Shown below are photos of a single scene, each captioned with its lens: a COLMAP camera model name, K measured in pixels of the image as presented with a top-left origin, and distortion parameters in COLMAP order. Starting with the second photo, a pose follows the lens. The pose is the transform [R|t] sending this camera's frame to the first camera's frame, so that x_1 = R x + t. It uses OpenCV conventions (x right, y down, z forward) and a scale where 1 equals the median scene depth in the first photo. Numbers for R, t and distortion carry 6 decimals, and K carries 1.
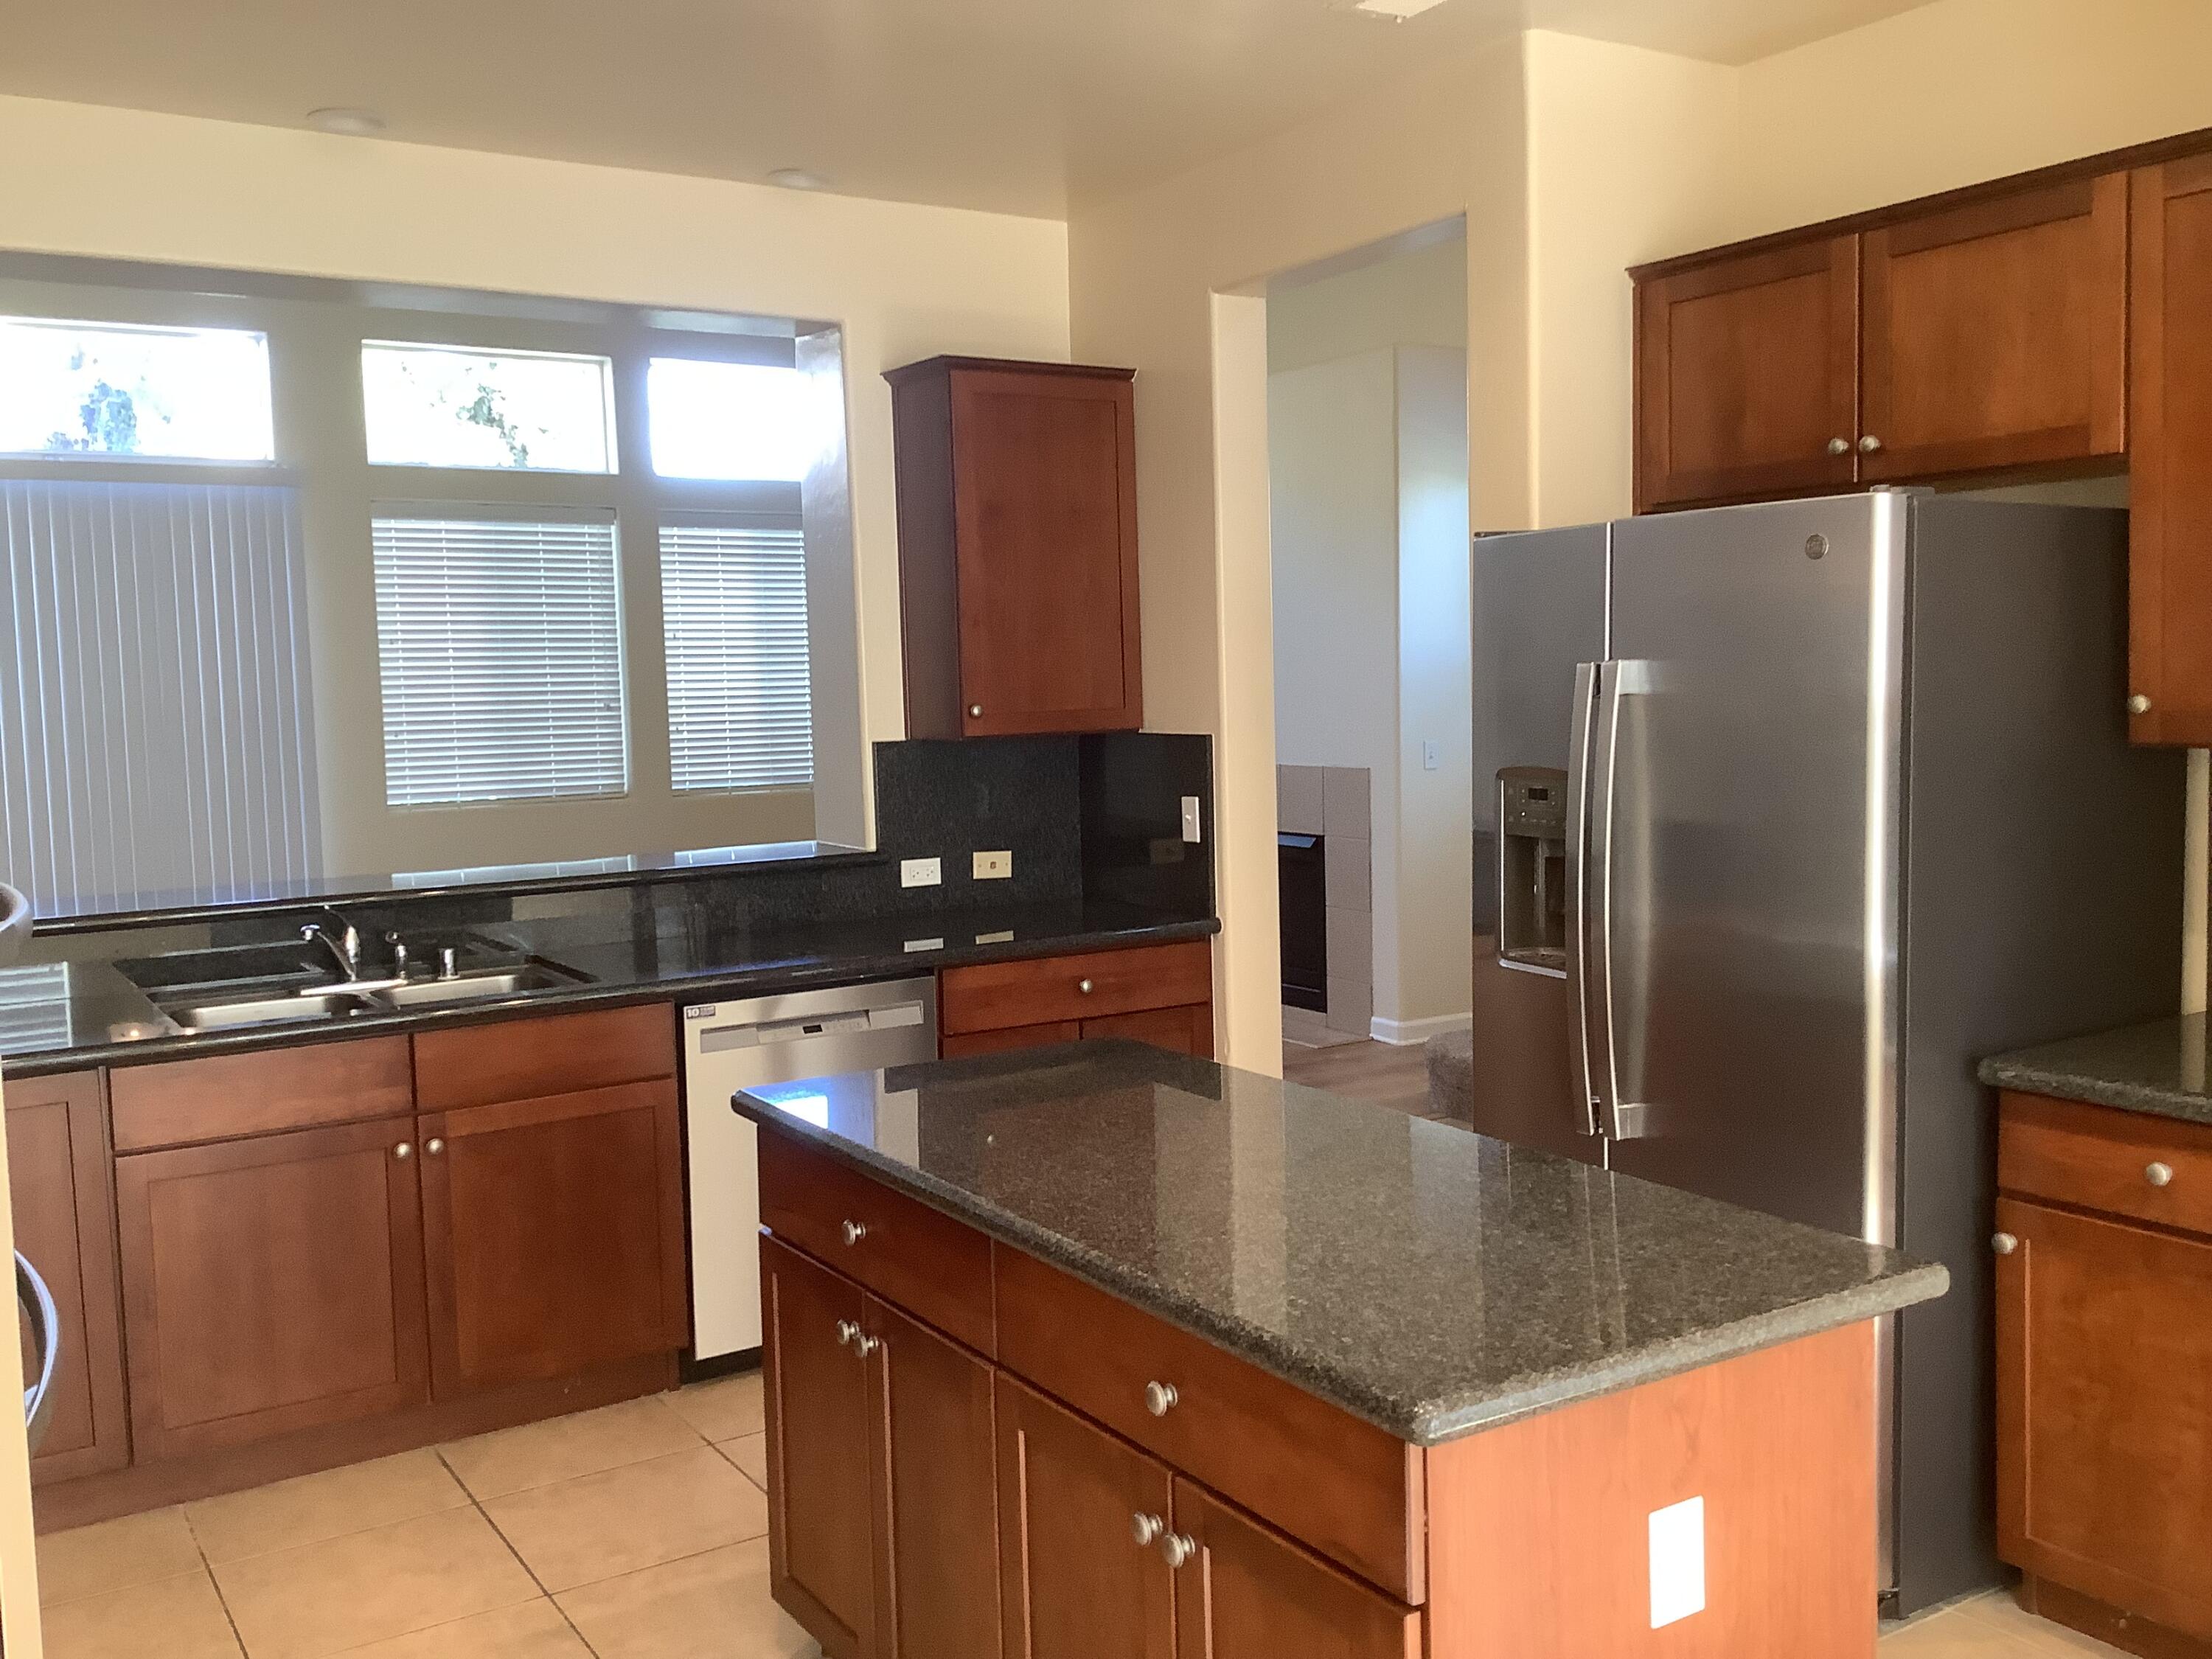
lens RADIAL K [[1965.7, 0, 1121.0], [0, 1965.7, 826.4], [0, 0, 1]] dist [0.107858, -0.178338]
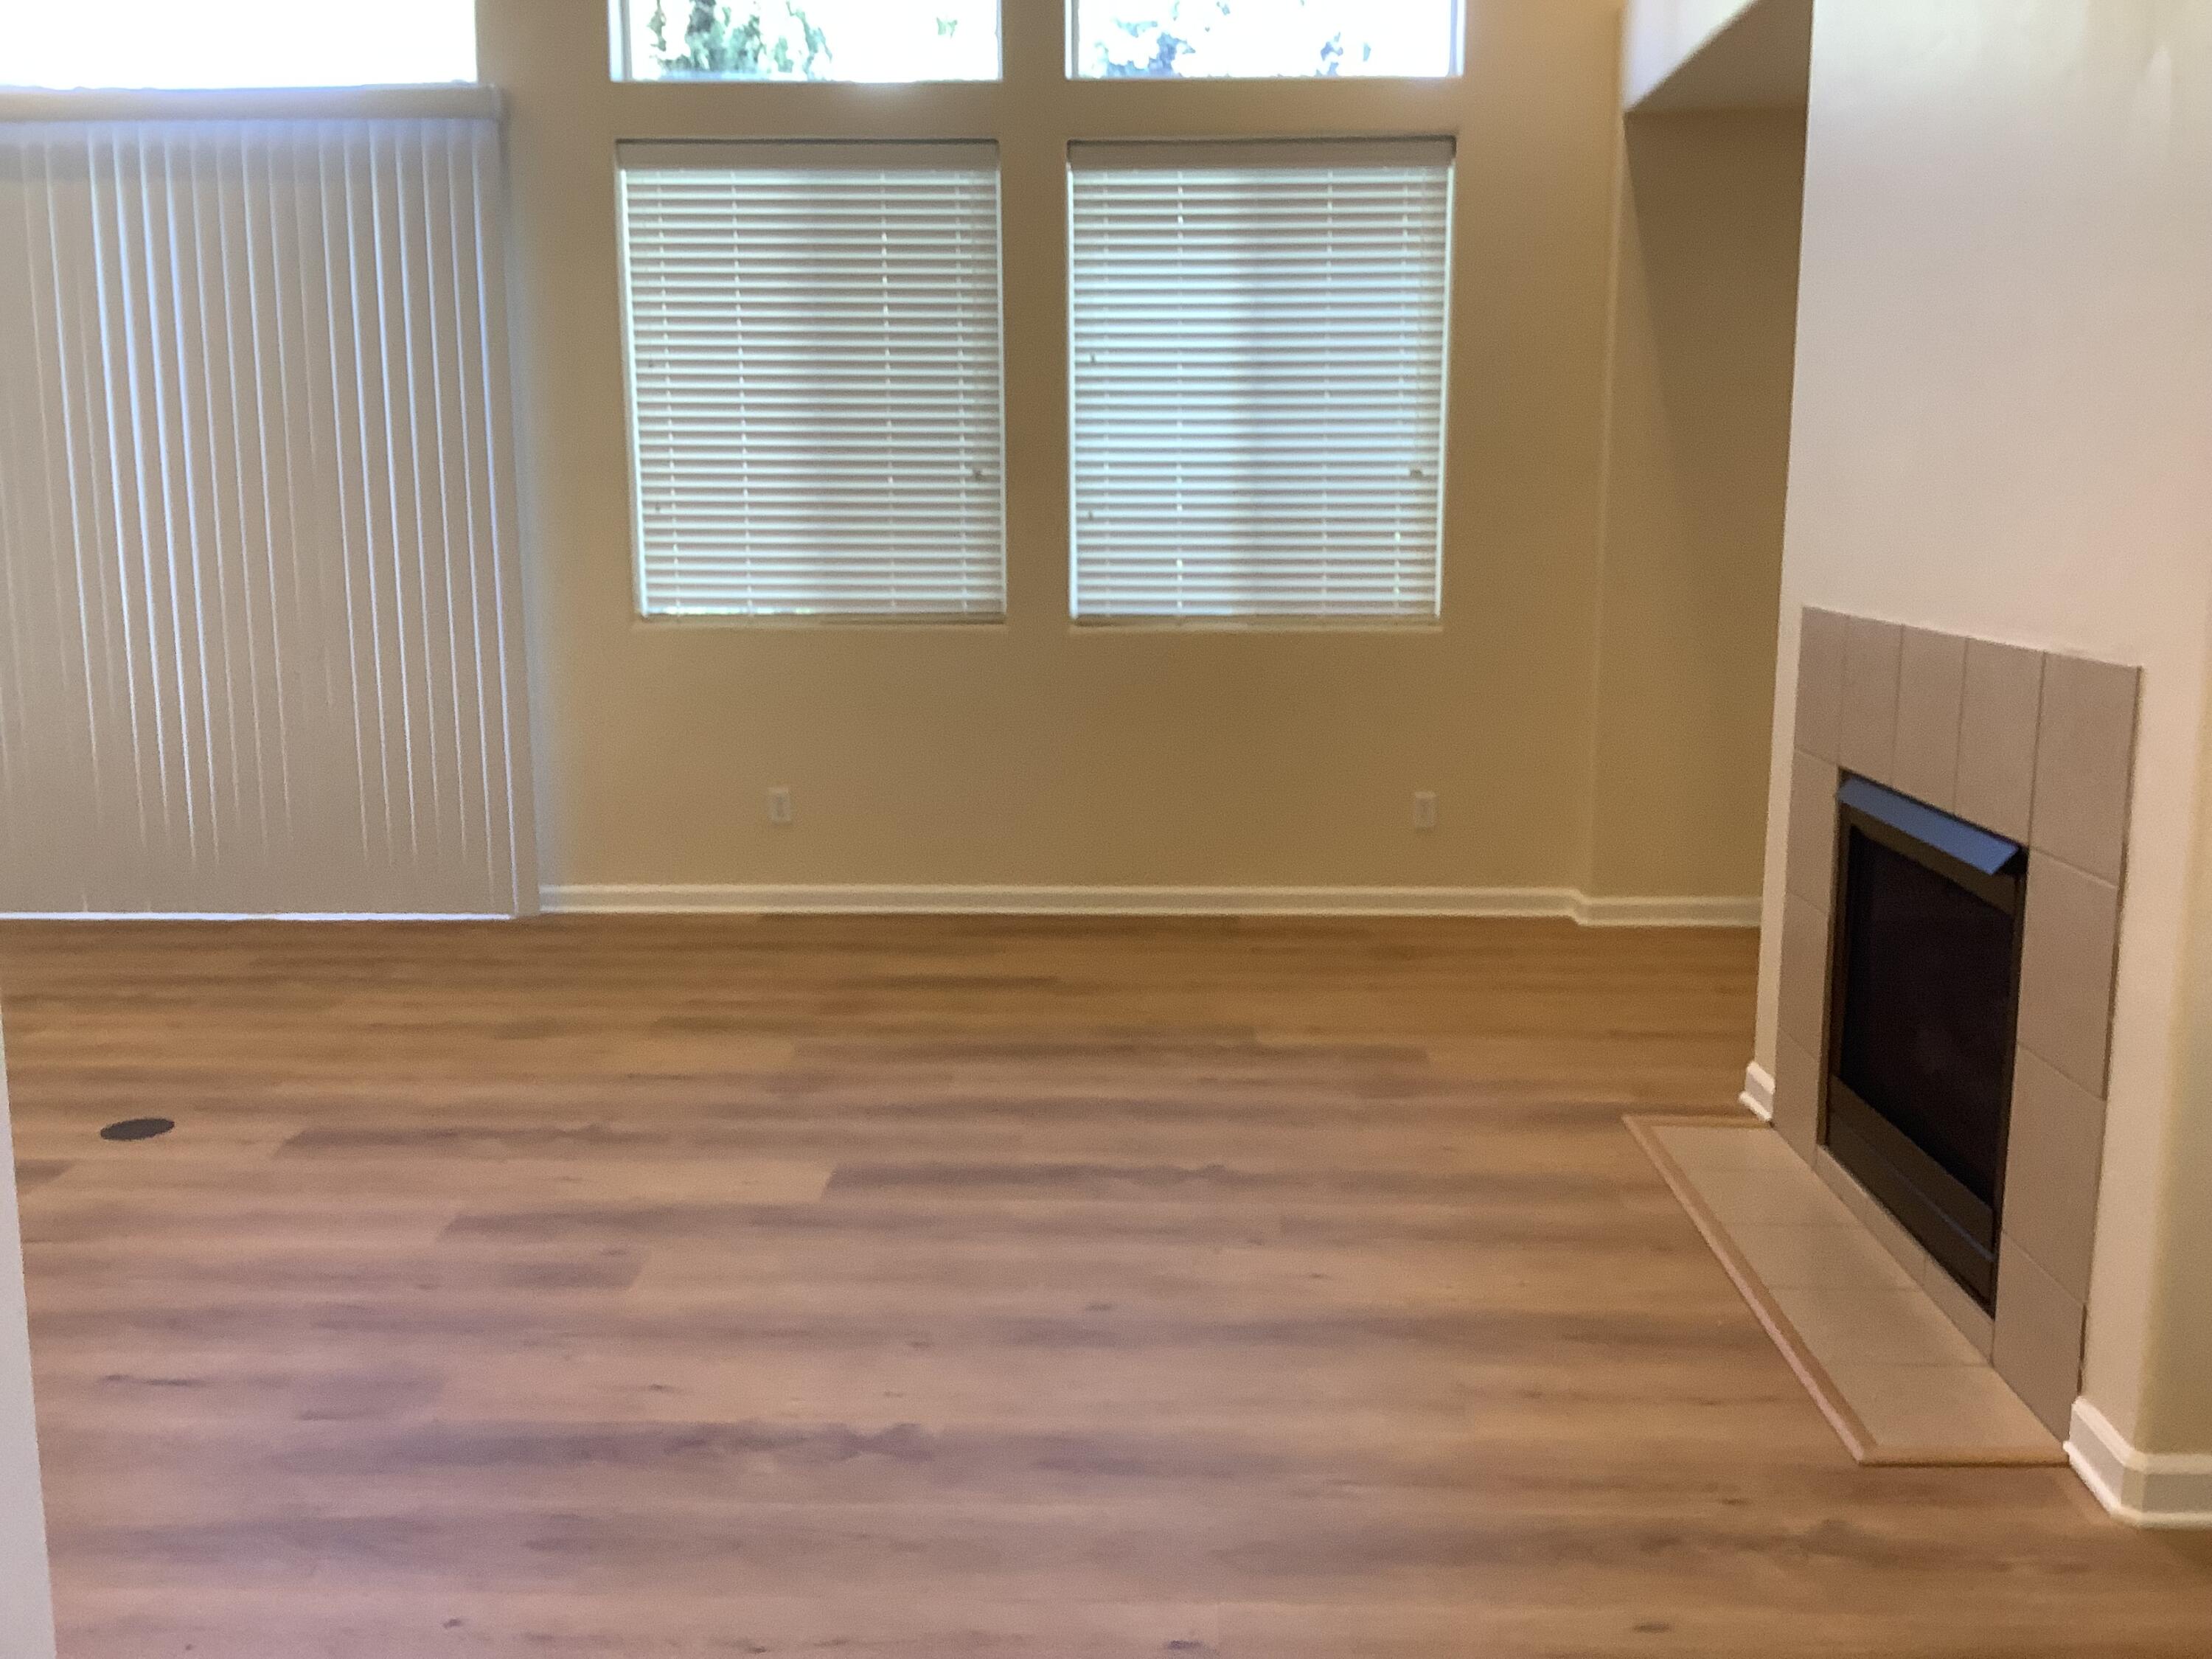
lens RADIAL K [[1965.7, 0, 1121.0], [0, 1965.7, 826.4], [0, 0, 1]] dist [0.107858, -0.178338]
pose [[0.820101, 0.118357, -0.559845, 0.141322], [-0.063723, 0.991180, 0.116201, -0.025939], [0.568660, -0.059621, 0.820409, 0.511304]]
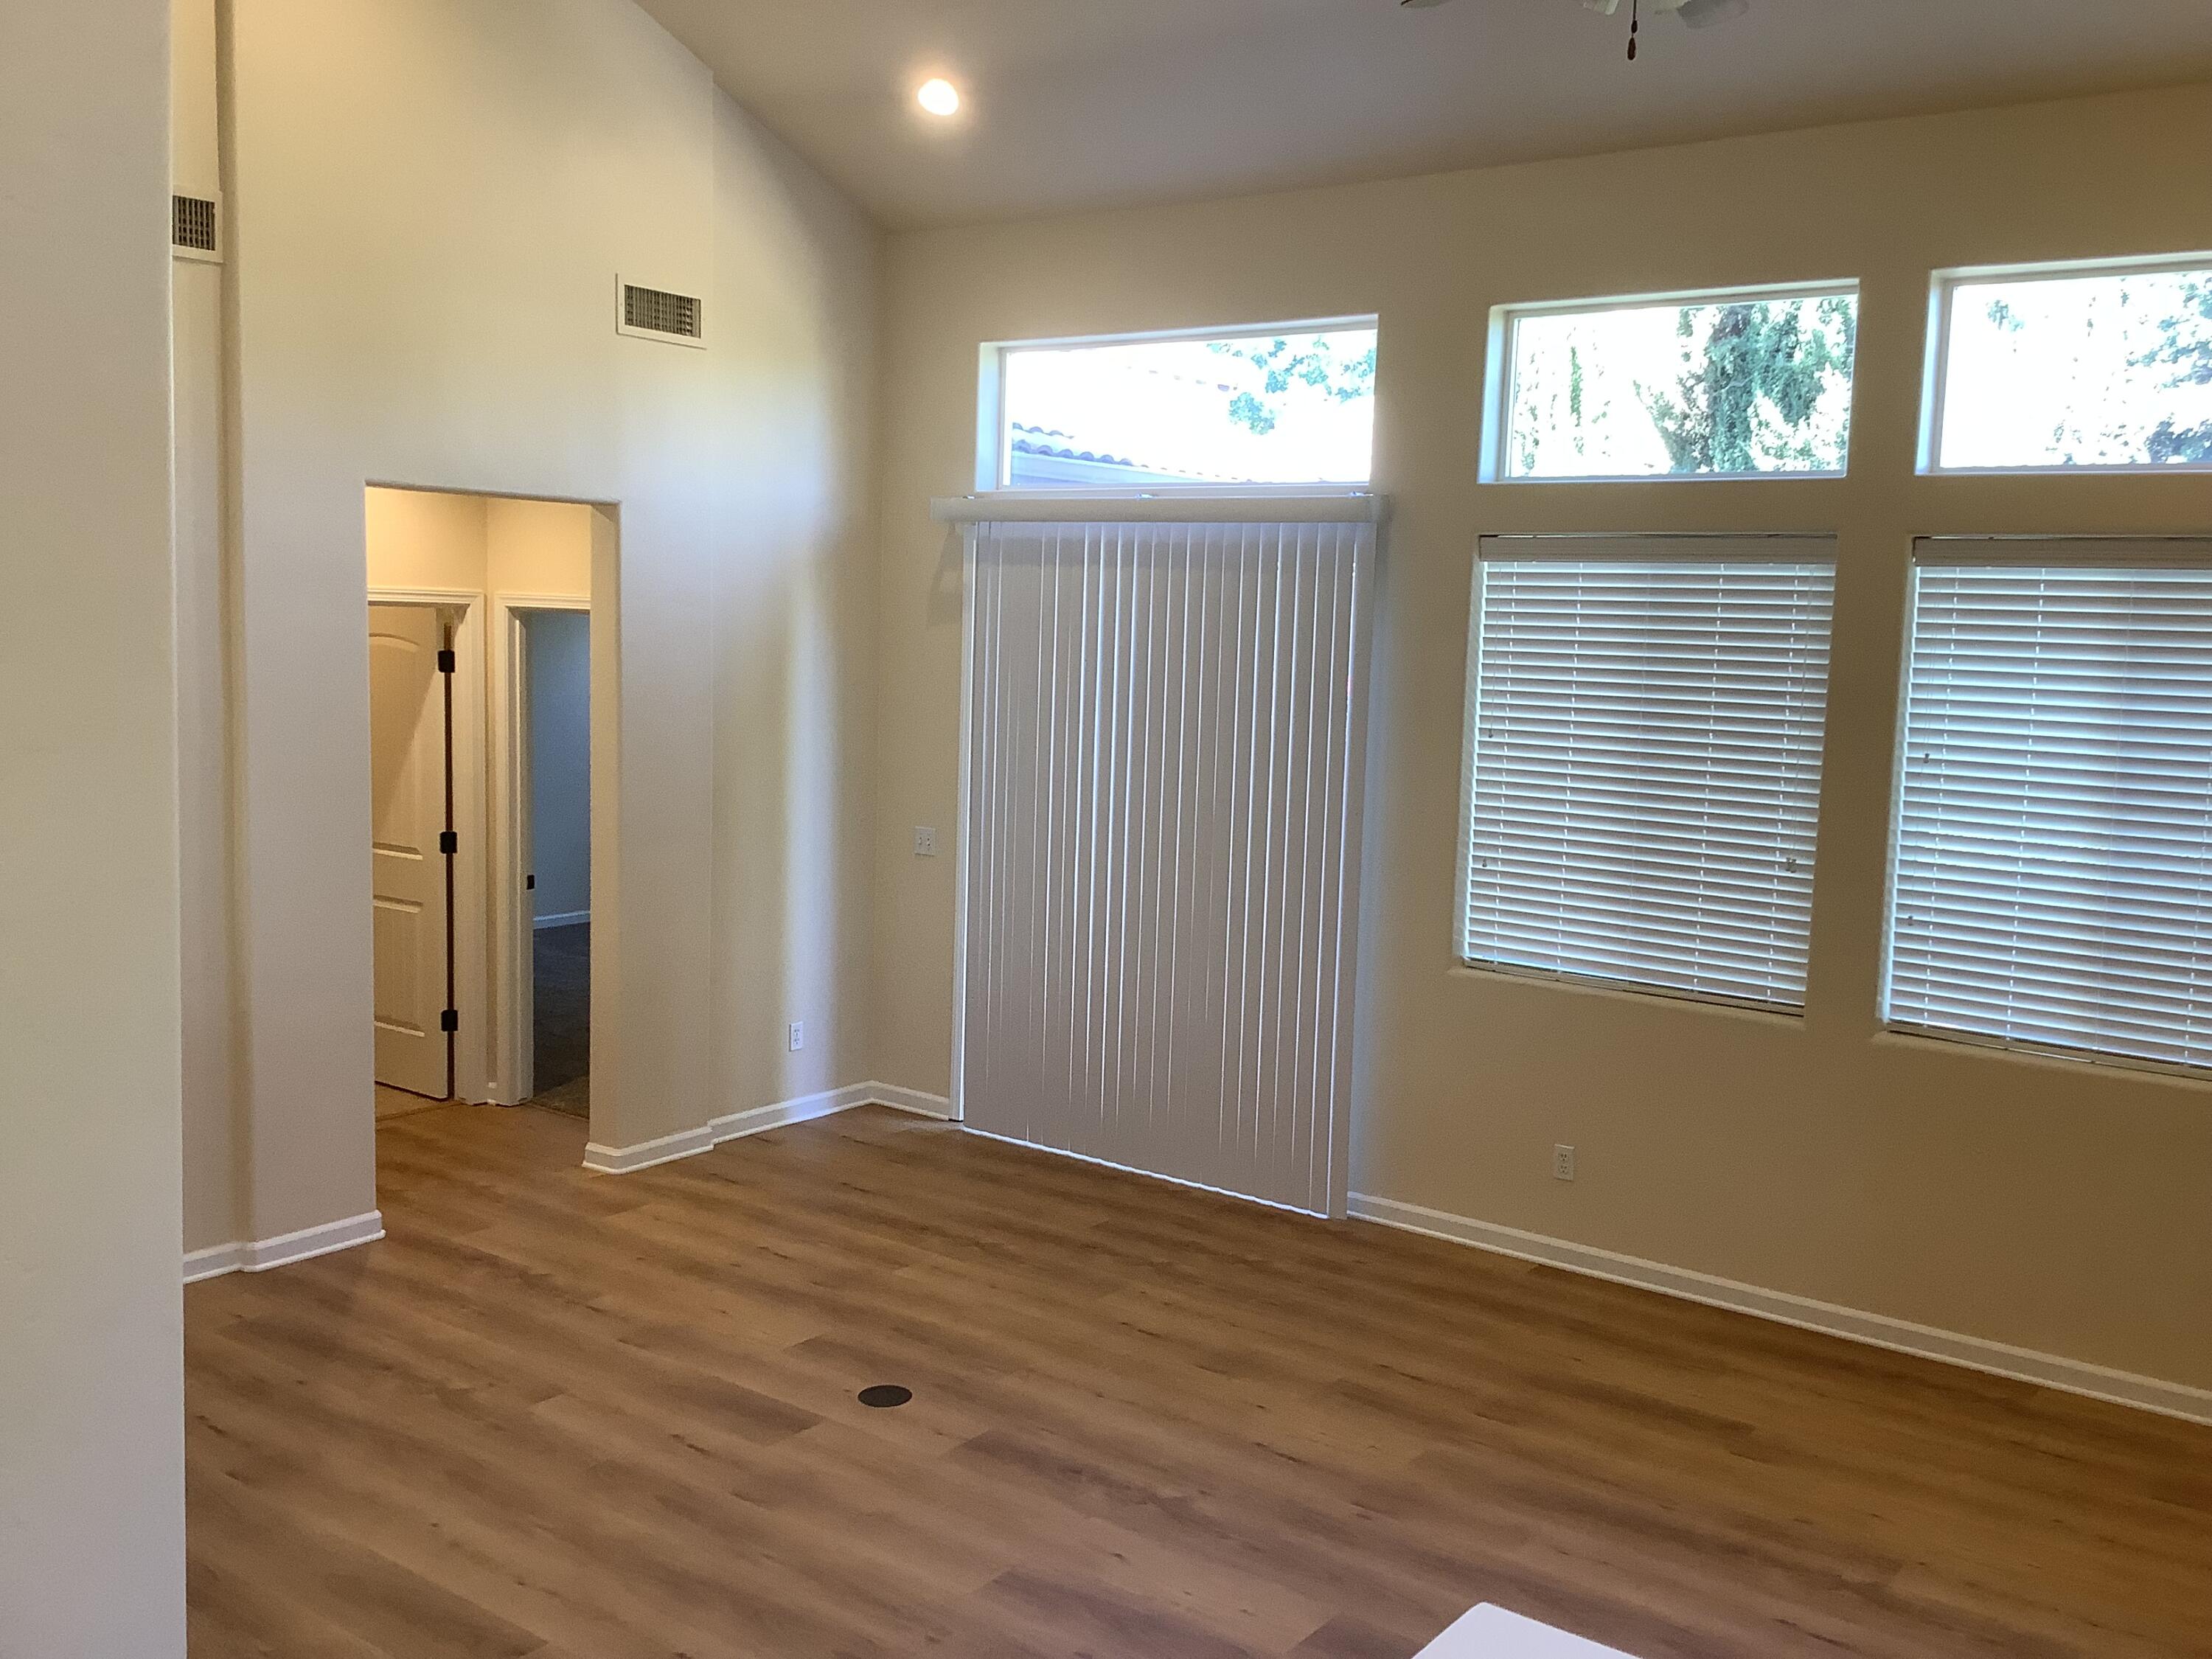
lens RADIAL K [[1965.7, 0, 1121.0], [0, 1965.7, 826.4], [0, 0, 1]] dist [0.107858, -0.178338]
pose [[0.355055, 0.133546, -0.925258, 0.230079], [-0.116023, 0.988387, 0.098135, -0.108488], [0.927618, 0.072508, 0.366426, 0.591037]]
